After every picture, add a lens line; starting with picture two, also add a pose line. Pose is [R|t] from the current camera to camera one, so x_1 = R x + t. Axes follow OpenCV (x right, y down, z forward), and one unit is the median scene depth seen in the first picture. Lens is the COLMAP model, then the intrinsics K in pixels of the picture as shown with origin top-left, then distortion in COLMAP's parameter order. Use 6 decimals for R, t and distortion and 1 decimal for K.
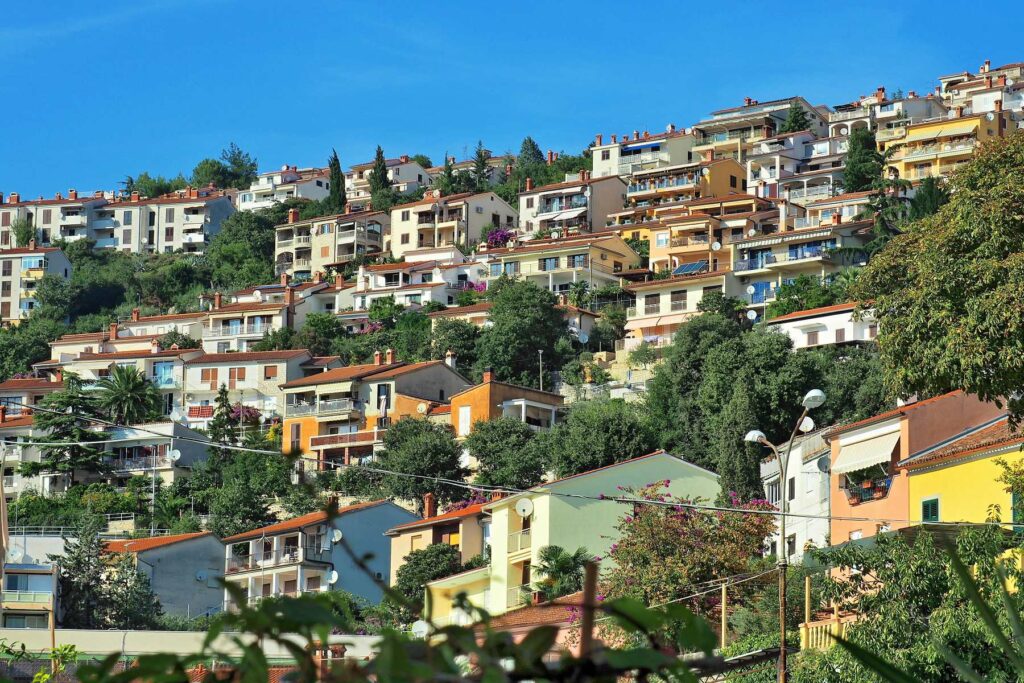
lens RADIAL K [[3237.8, 0, 512.0], [0, 3237.8, 341.5], [0, 0, 1]] dist [0.035633, -0.617099]
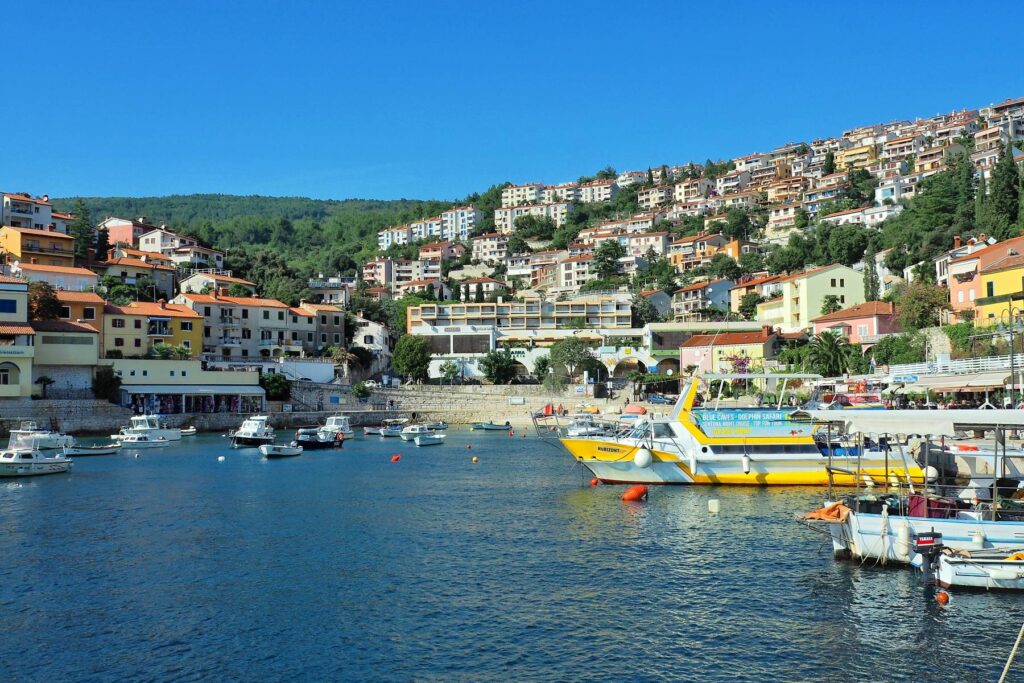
lens RADIAL K [[1034.1, 0, 512.0], [0, 1034.1, 341.5], [0, 0, 1]] dist [0.001819, 0.004743]
pose [[0.991673, -0.035900, -0.123676, -0.083383], [0.050318, 0.992033, 0.115496, -0.014343], [0.118545, -0.120758, 0.985578, -0.063276]]
